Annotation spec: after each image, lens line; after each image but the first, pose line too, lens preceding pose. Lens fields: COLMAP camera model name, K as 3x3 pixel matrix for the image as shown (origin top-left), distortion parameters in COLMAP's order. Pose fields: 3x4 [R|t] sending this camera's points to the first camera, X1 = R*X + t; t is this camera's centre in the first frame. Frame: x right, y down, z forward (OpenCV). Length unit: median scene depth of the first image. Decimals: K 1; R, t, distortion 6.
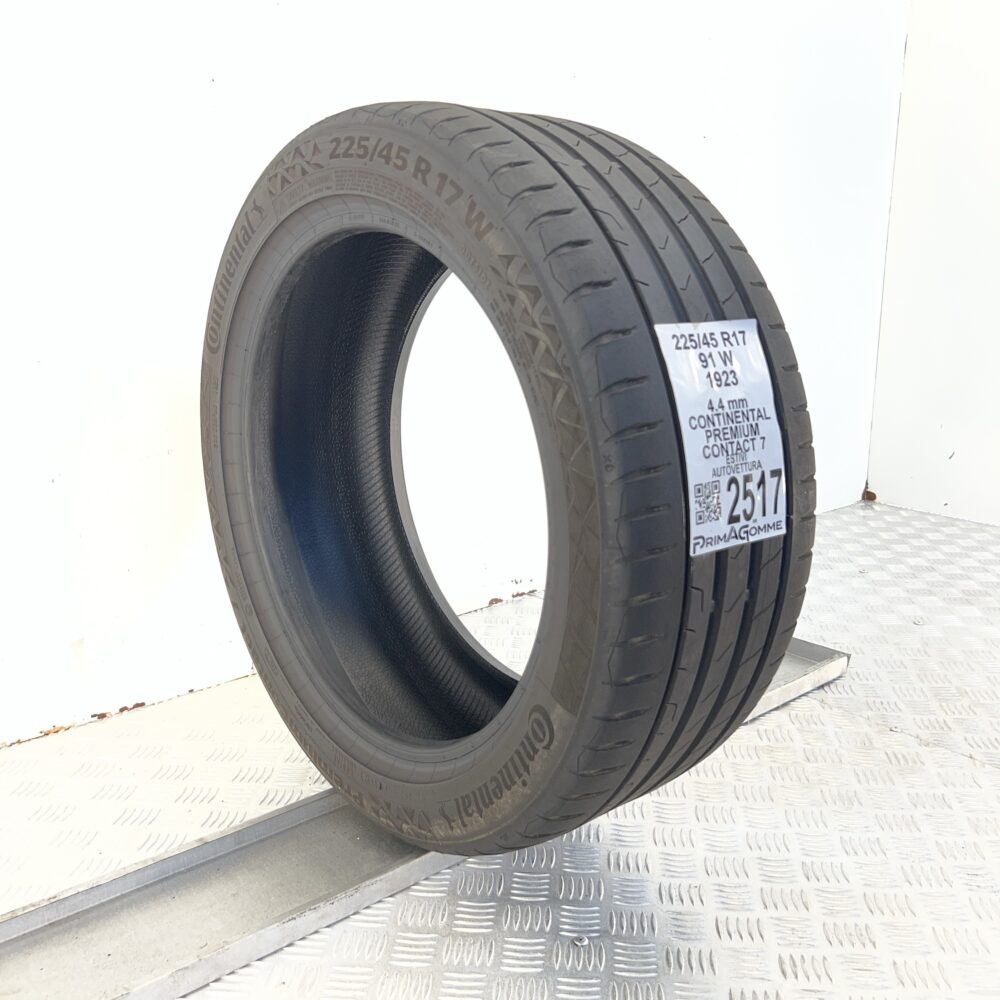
lens RADIAL K [[1025.4, 0, 500.0], [0, 1025.4, 500.0], [0, 0, 1]] dist [0.159512, -0.457334]
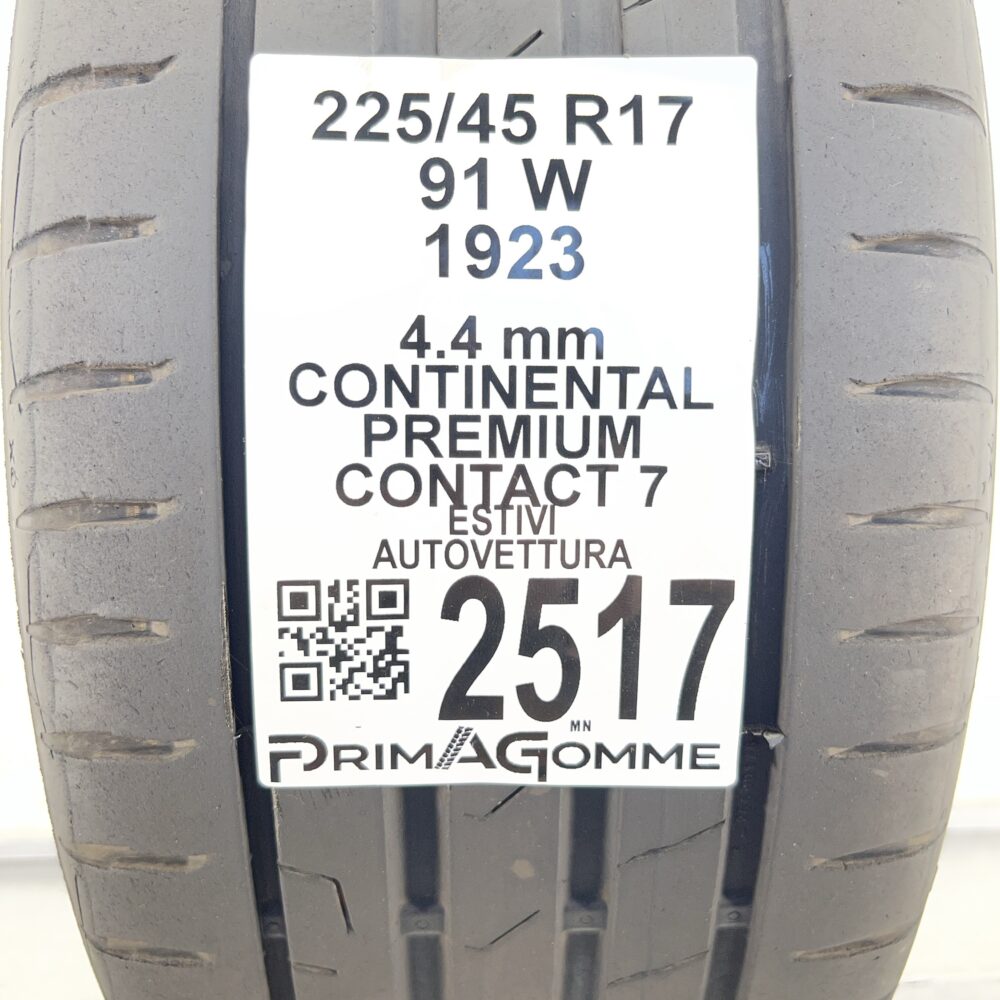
lens RADIAL K [[1025.4, 0, 500.0], [0, 1025.4, 500.0], [0, 0, 1]] dist [0.159512, -0.457334]
pose [[0.788686, 0.210299, -0.577710, 0.401640], [-0.142857, 0.976644, 0.160492, -0.094810], [0.597969, -0.044048, 0.800308, 0.755649]]
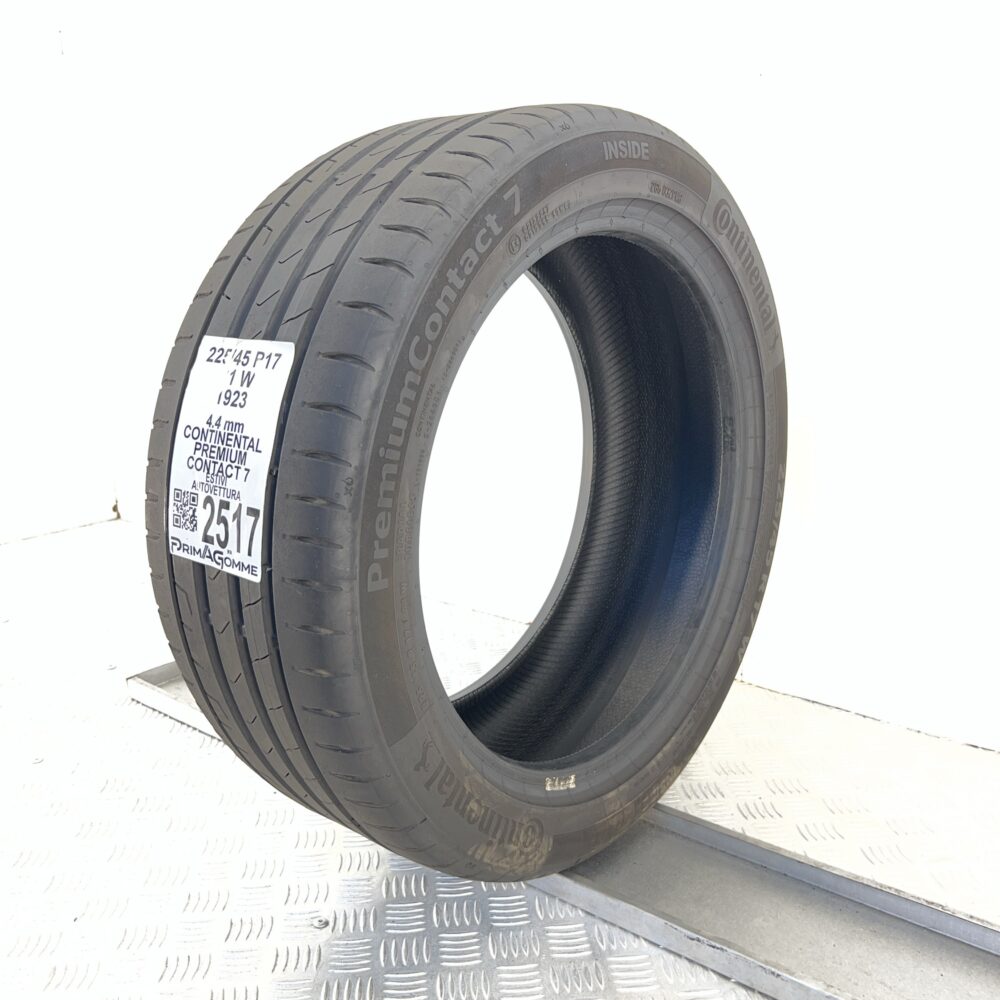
lens RADIAL K [[1025.4, 0, 500.0], [0, 1025.4, 500.0], [0, 0, 1]] dist [0.159512, -0.457334]
pose [[0.158682, 0.225187, -0.961307, 1.211383], [-0.208640, 0.959304, 0.190278, -0.262911], [0.965033, 0.170374, 0.199207, 1.065062]]
